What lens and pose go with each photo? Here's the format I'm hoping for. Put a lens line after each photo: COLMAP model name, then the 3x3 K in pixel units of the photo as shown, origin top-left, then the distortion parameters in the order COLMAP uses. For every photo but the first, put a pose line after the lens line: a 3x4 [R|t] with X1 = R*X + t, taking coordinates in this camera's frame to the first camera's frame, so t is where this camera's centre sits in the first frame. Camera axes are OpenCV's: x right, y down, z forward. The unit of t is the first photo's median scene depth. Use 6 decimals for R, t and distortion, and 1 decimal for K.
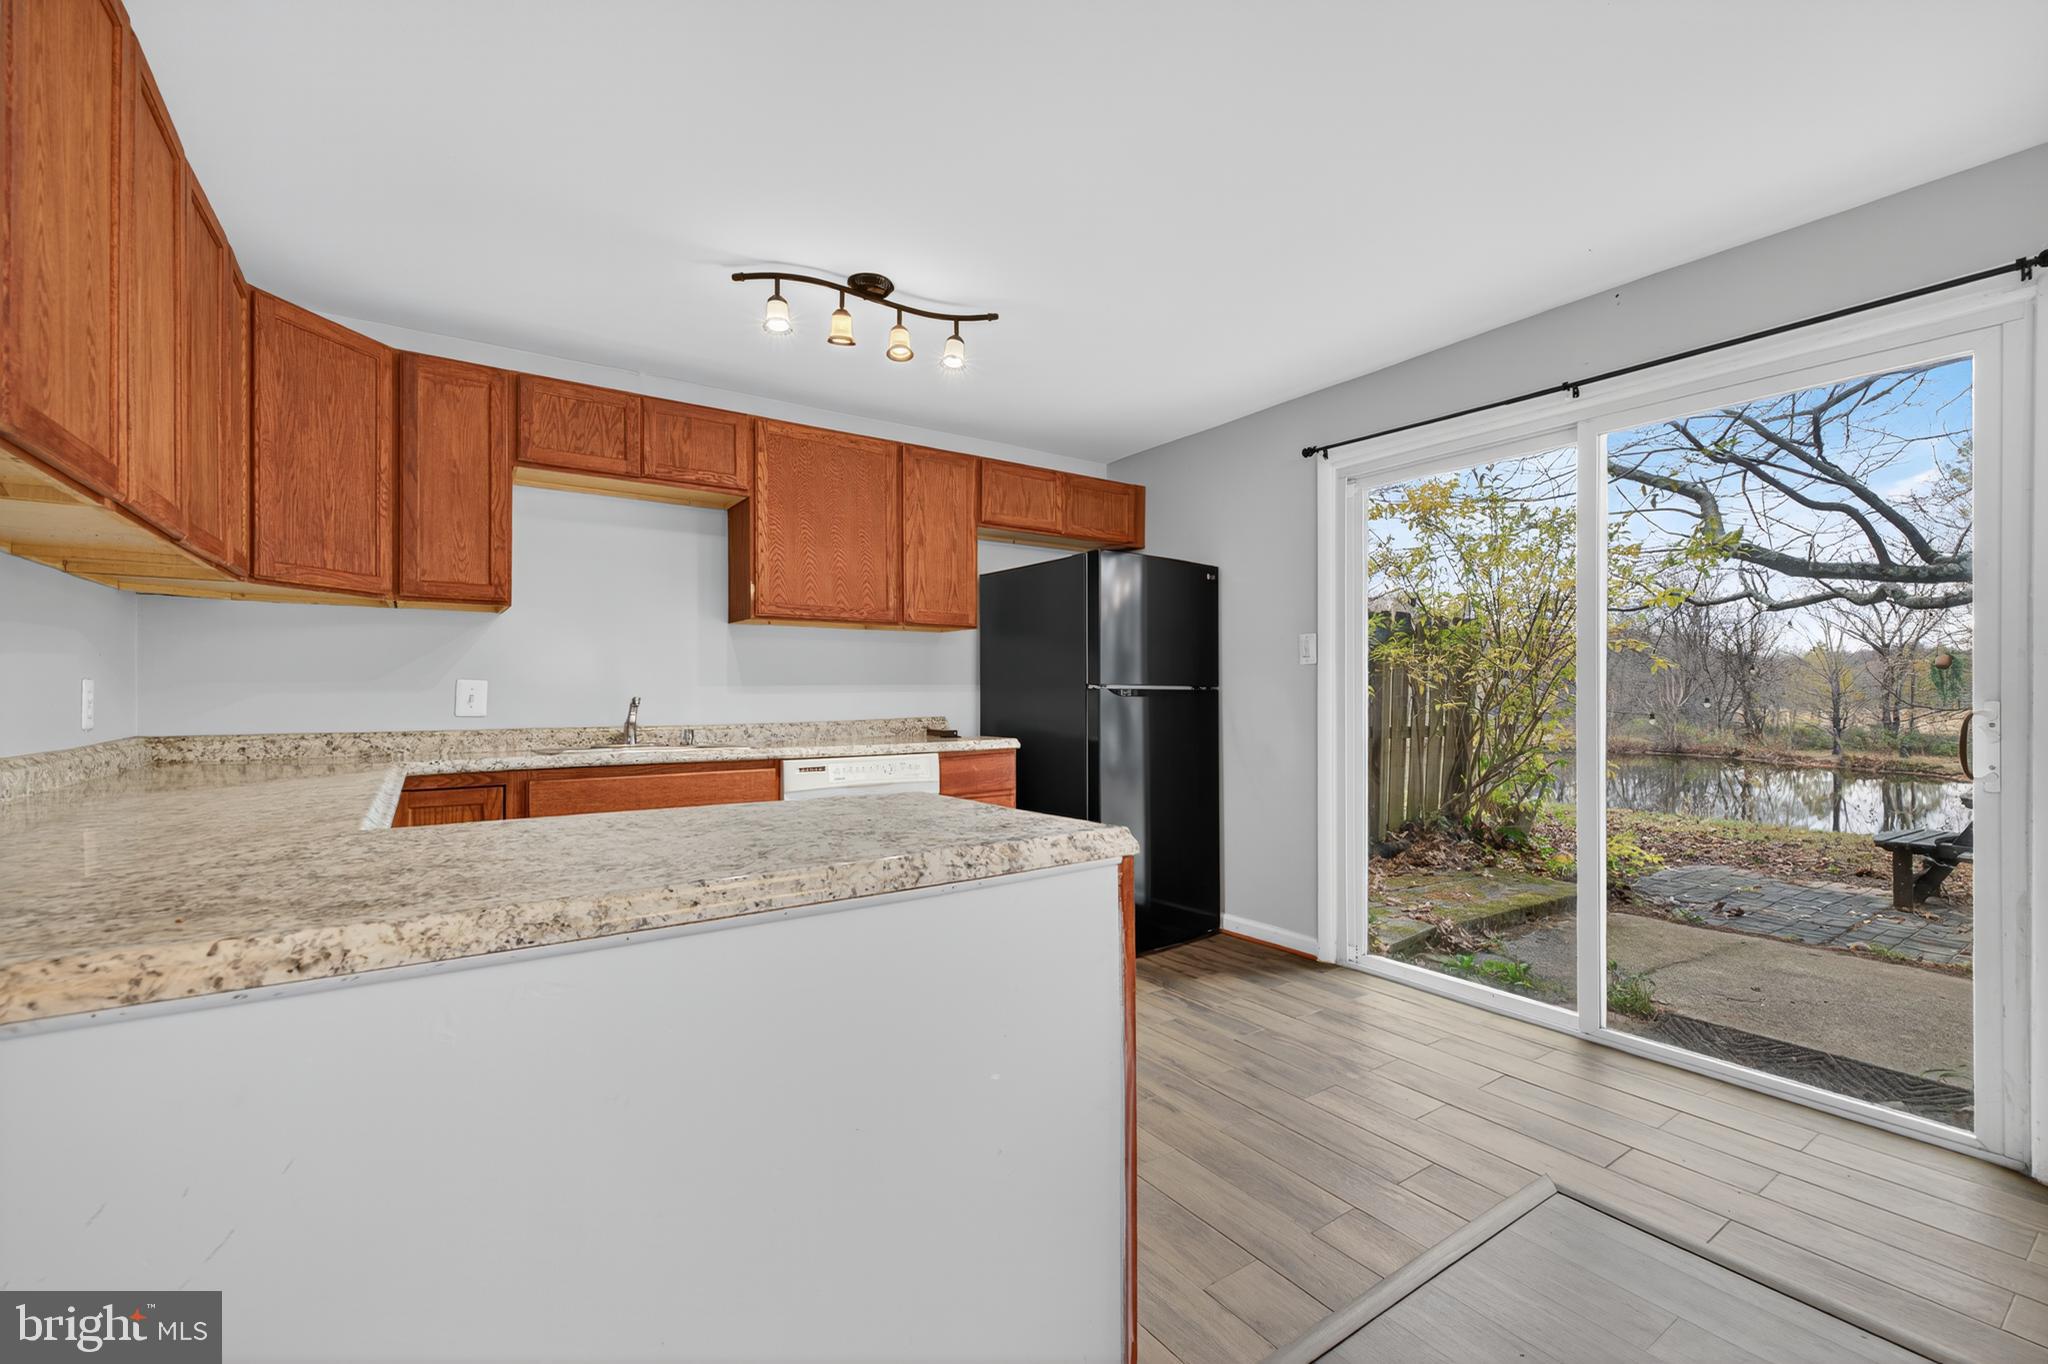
lens RADIAL K [[854.9, 0, 1024.3], [0, 854.9, 691.4], [0, 0, 1]] dist [0.018764, 0.000016]
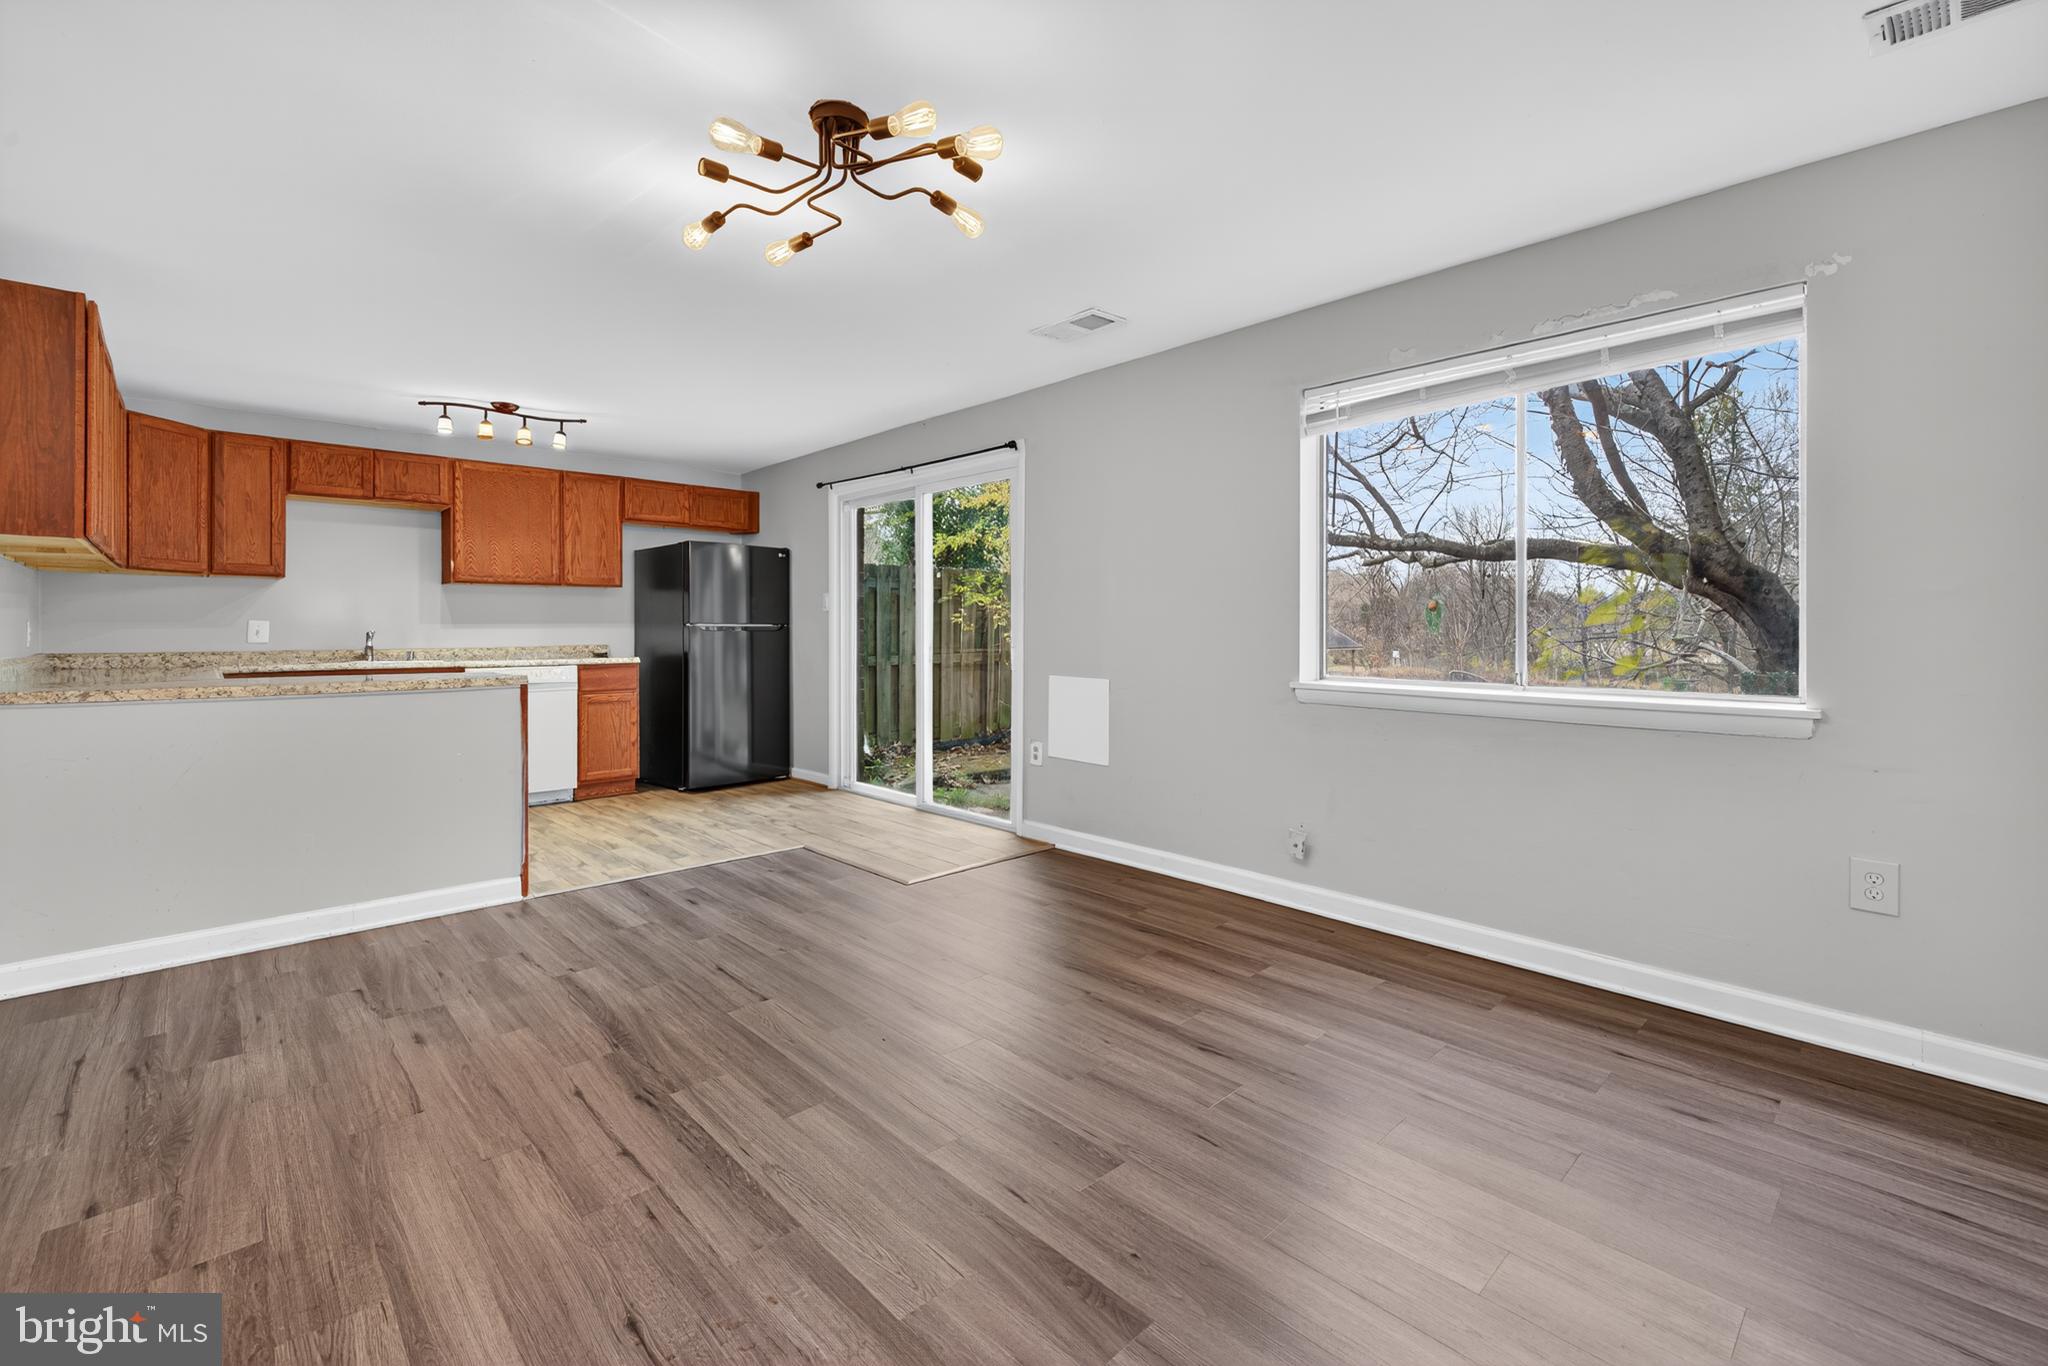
lens RADIAL K [[876.2, 0, 1023.7], [0, 876.2, 630.7], [0, 0, 1]] dist [0.015954, 0.000323]
pose [[0.989027, -0.000668, 0.147733, 0.533300], [0.000110, 0.999993, 0.003784, -0.000079], [-0.147734, -0.003726, 0.989020, -0.858788]]
